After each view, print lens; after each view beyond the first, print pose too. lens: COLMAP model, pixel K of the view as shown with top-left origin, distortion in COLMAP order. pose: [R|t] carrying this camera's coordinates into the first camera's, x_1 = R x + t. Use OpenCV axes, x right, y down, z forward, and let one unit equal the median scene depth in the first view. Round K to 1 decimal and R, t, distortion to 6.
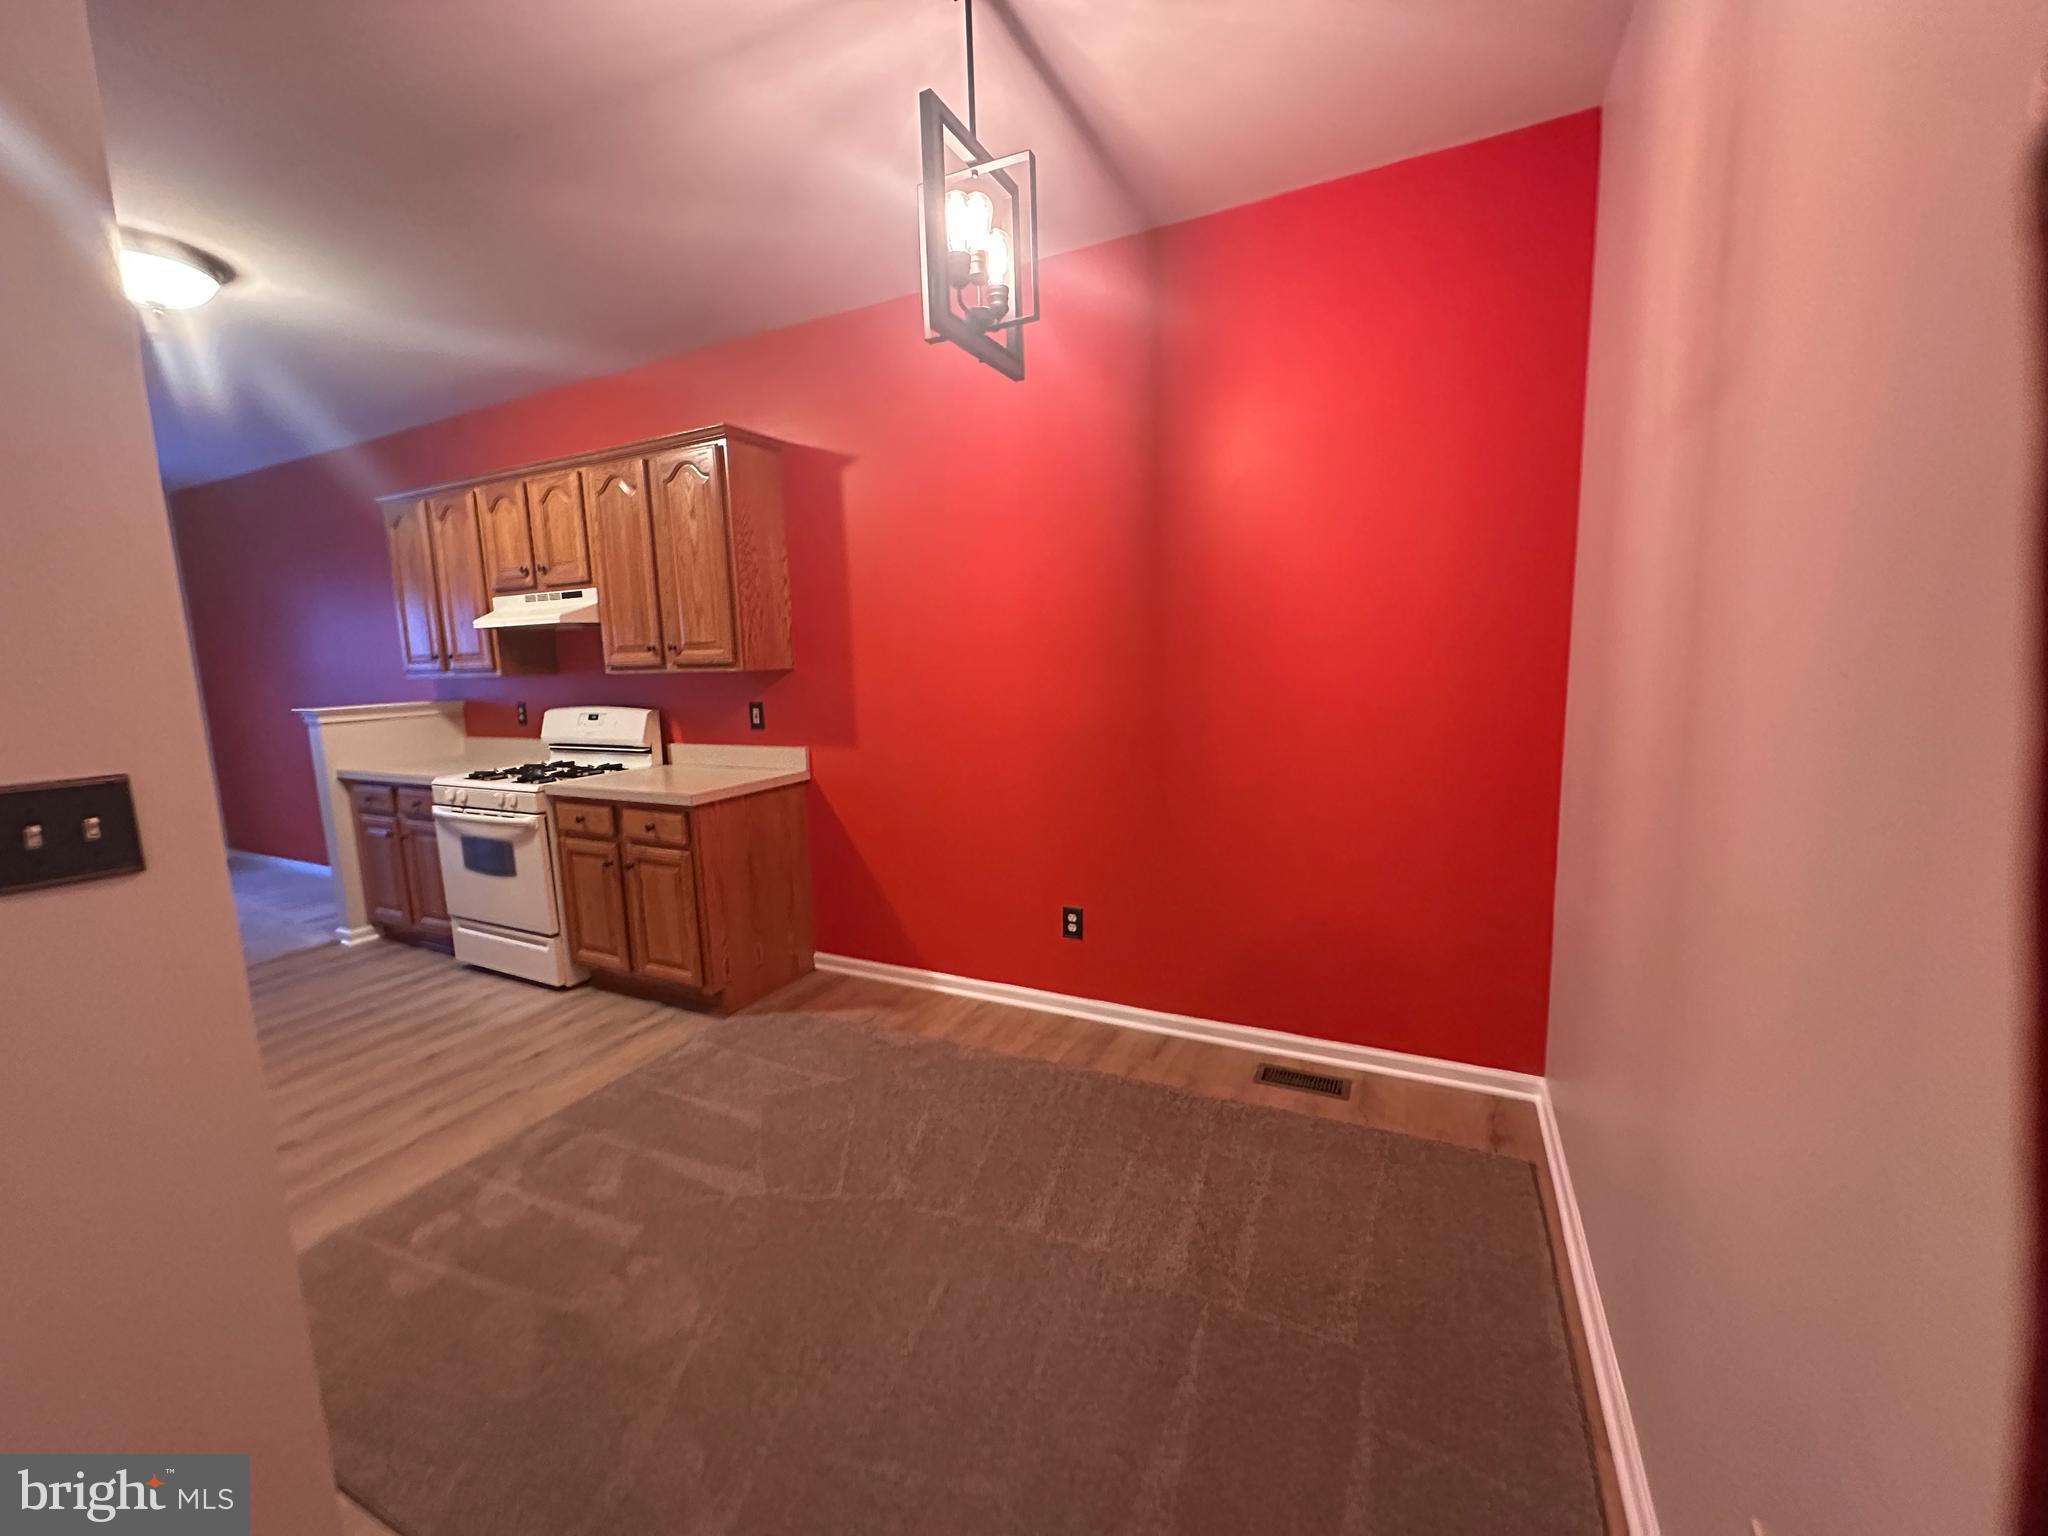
lens RADIAL K [[816.2, 0, 1024.0], [0, 816.2, 768.0], [0, 0, 1]] dist [-0.005179, -0.000230]
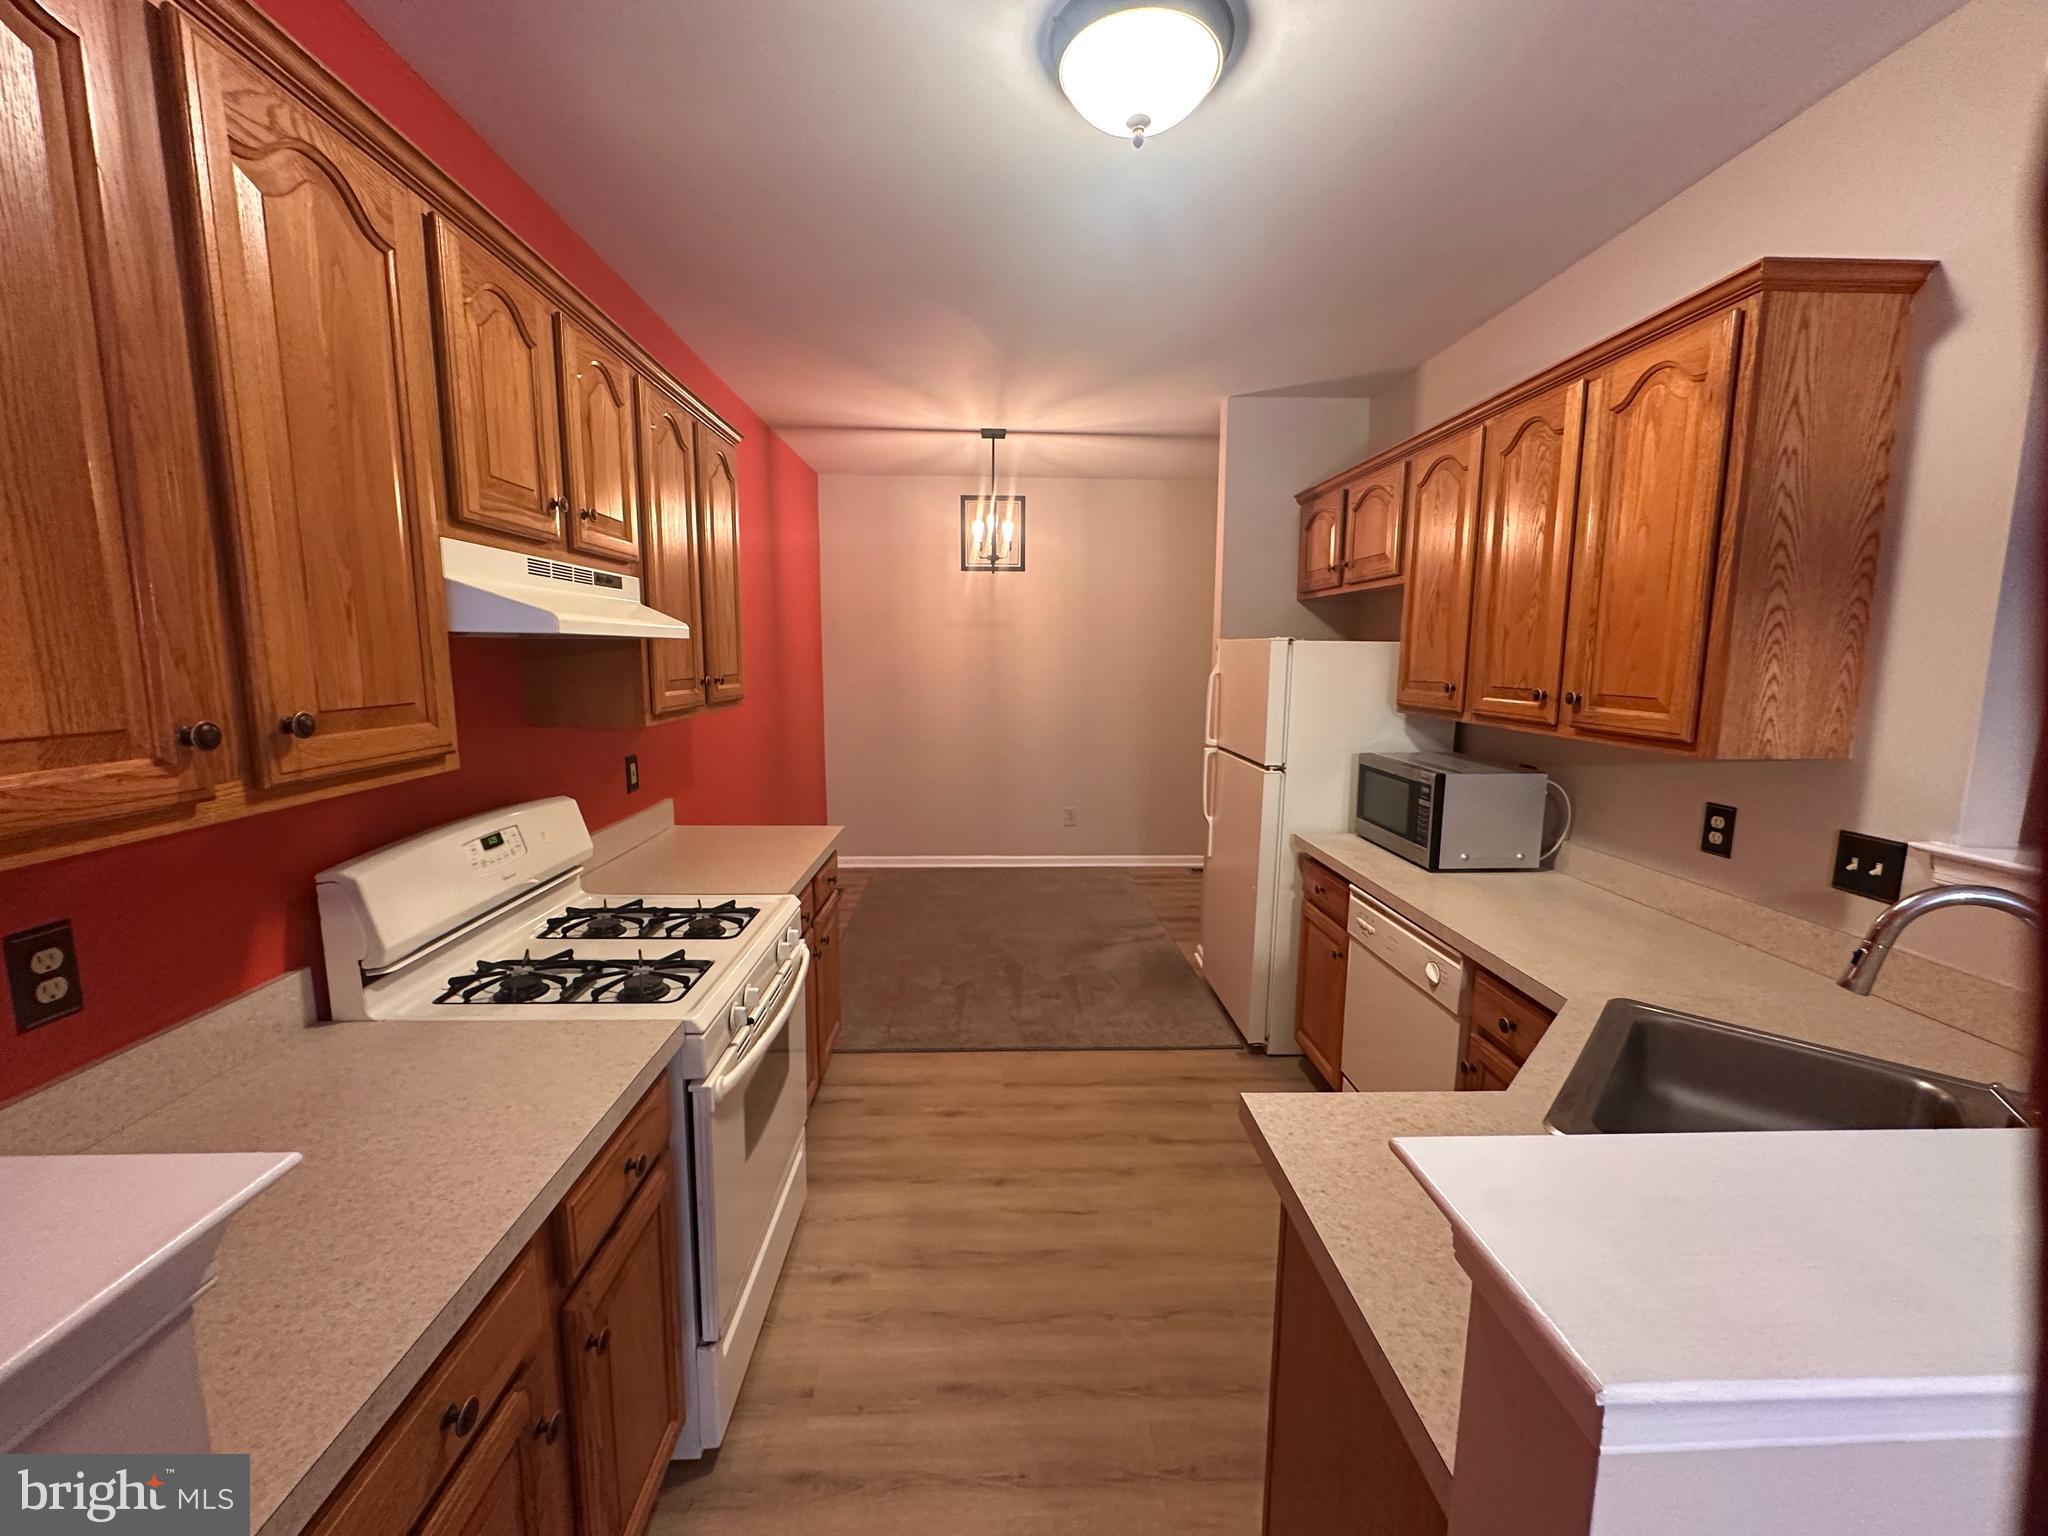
lens RADIAL K [[816.2, 0, 1024.0], [0, 816.2, 768.0], [0, 0, 1]] dist [-0.005179, -0.000230]
pose [[-0.481227, -0.094962, 0.871437, -1.333754], [0.129439, 0.975520, 0.177783, -0.180146], [-0.866987, 0.198351, -0.457155, 1.199938]]
